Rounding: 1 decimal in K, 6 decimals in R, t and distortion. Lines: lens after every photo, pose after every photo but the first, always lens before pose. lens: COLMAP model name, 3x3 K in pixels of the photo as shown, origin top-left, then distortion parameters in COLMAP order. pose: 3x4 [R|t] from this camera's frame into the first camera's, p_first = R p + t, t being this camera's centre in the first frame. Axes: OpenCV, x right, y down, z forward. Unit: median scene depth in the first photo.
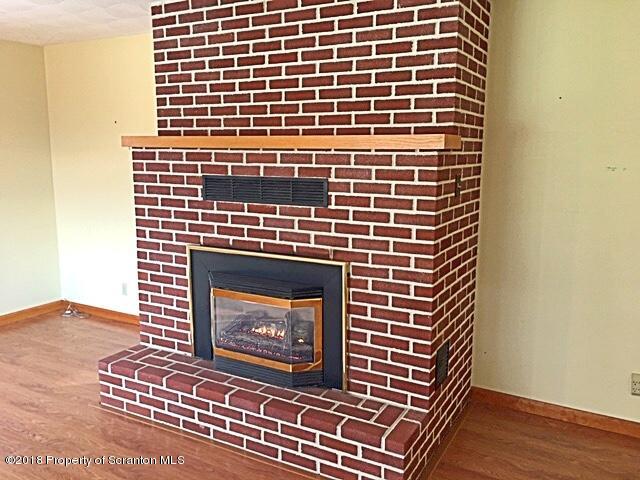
lens RADIAL K [[552.7, 0, 320.3], [0, 552.7, 237.9], [0, 0, 1]] dist [0.070971, -0.097294]
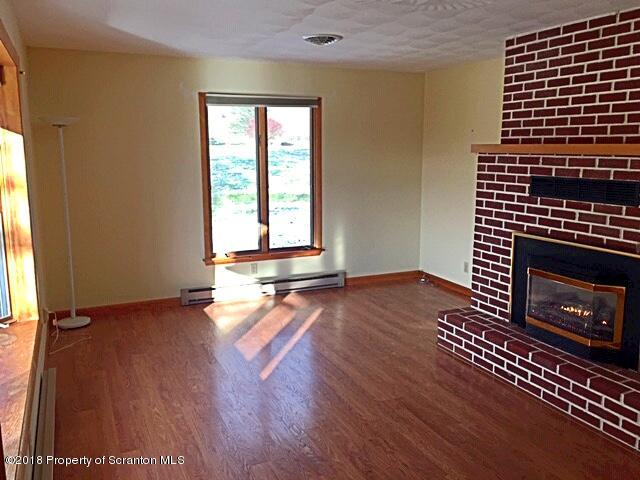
lens RADIAL K [[552.7, 0, 319.0], [0, 552.7, 236.9], [0, 0, 1]] dist [0.070971, -0.097294]
pose [[0.806147, 0.090546, -0.584746, 0.141391], [-0.087833, 0.995586, 0.033075, 0.021779], [0.585160, 0.024697, 0.810542, -0.267026]]
